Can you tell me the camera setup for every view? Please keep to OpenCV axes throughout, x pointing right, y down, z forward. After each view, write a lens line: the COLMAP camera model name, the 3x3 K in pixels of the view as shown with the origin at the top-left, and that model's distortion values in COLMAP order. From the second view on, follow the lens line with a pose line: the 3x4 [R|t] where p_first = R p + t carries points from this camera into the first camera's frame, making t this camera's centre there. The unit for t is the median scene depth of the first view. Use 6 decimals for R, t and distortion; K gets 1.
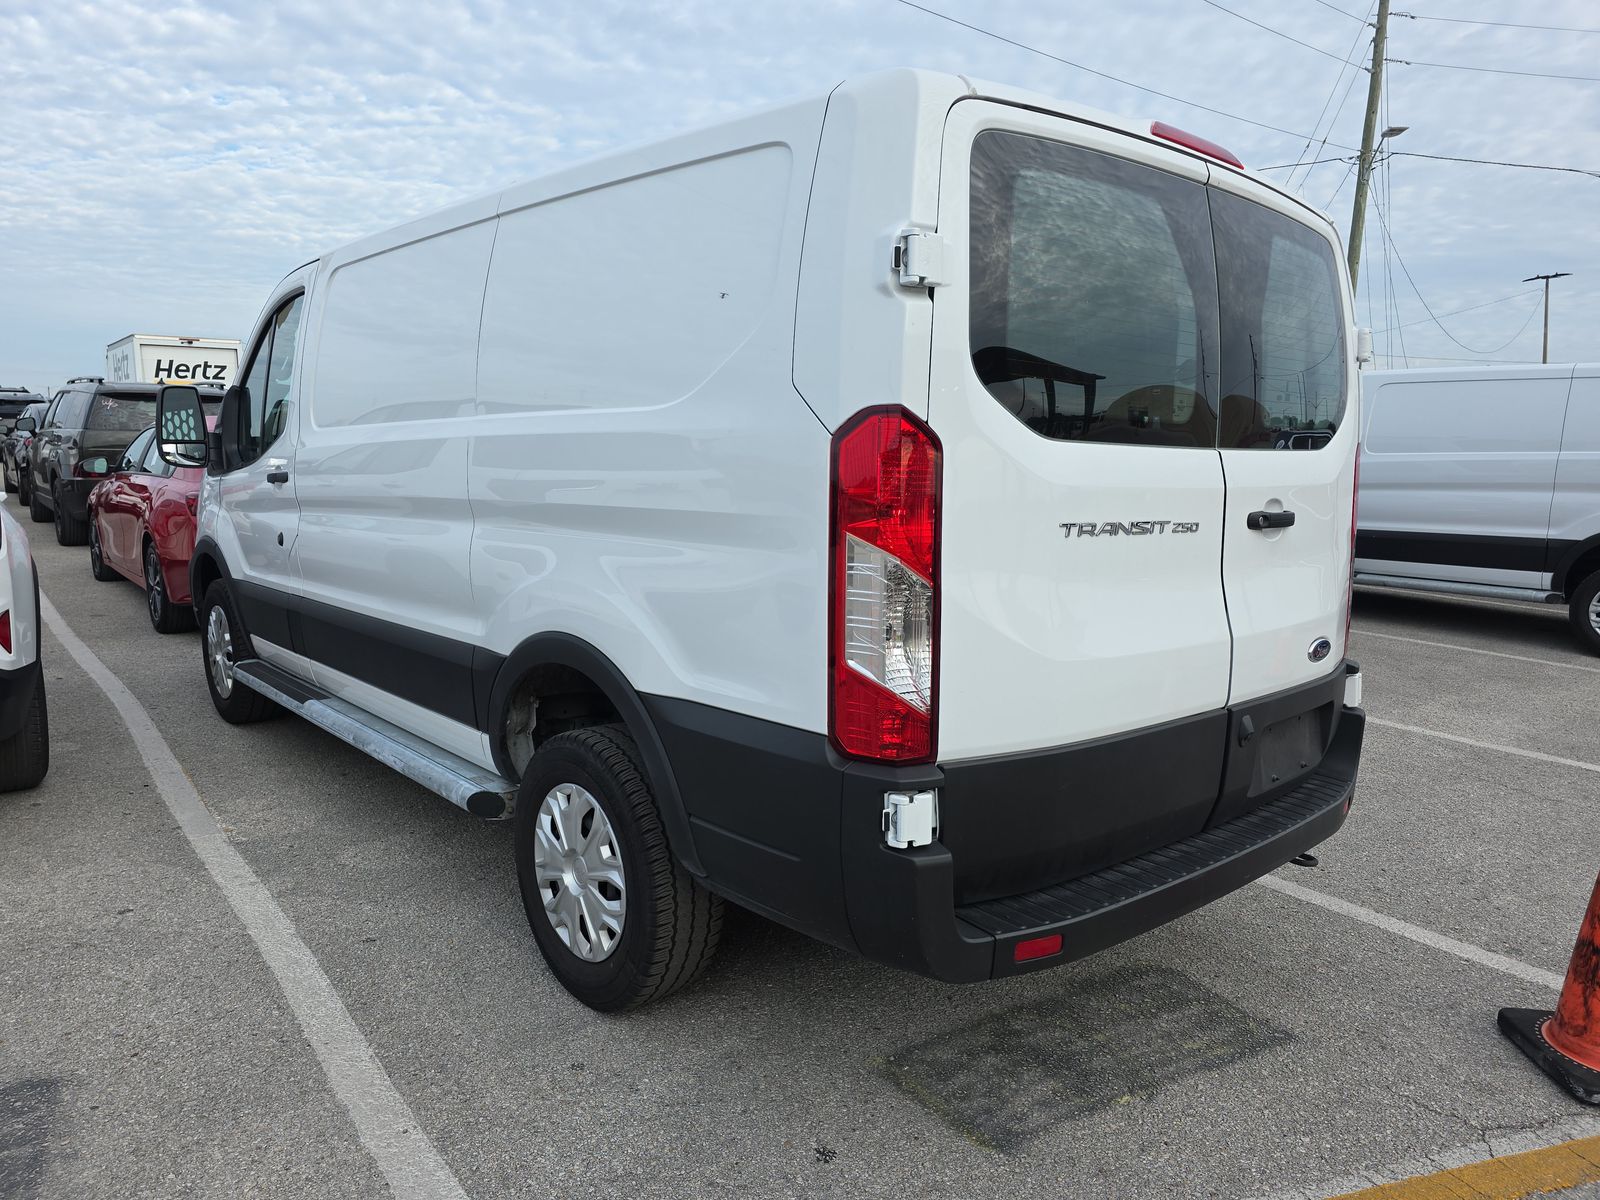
lens RADIAL K [[1198.6, 0, 800.0], [0, 1198.6, 600.0], [0, 0, 1]] dist [0.057481, -0.059966]
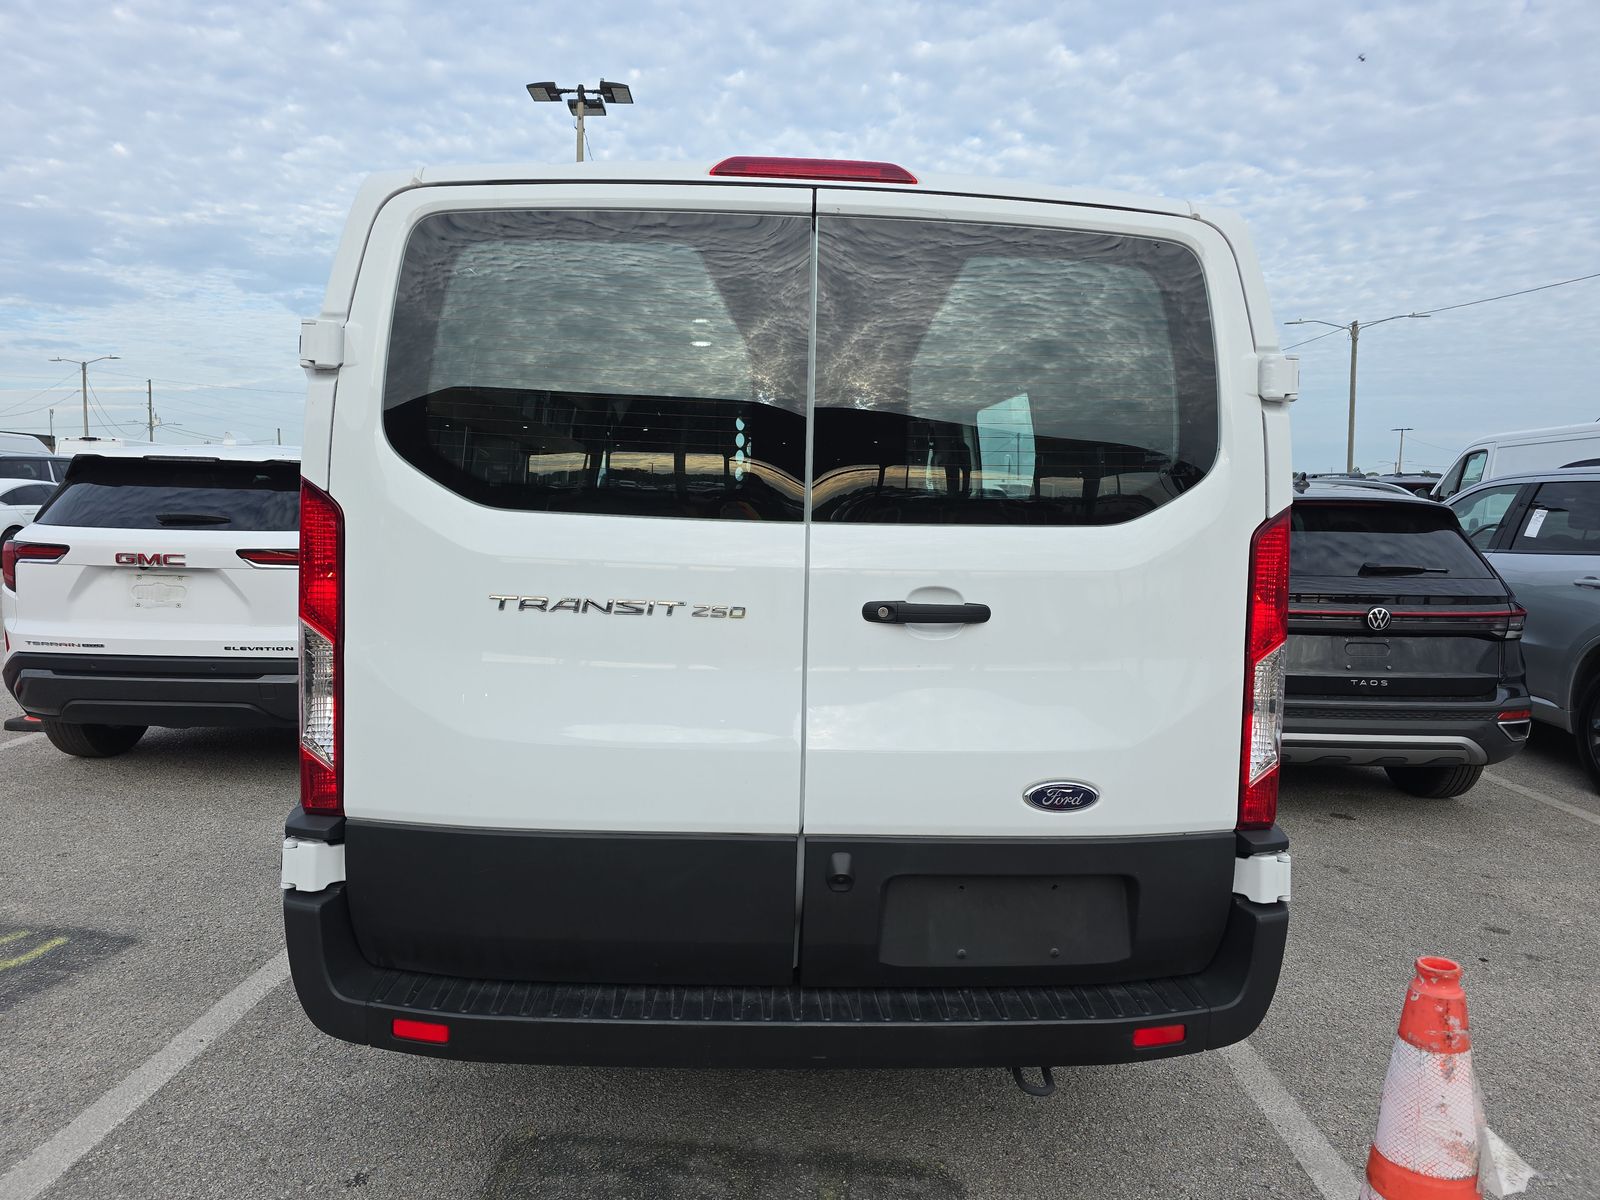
lens RADIAL K [[1198.6, 0, 800.0], [0, 1198.6, 600.0], [0, 0, 1]] dist [0.057481, -0.059966]
pose [[0.741026, 0.046113, -0.669891, 0.128555], [-0.090647, 0.995377, -0.031754, -0.006380], [0.665330, 0.084254, 0.741780, 0.054981]]
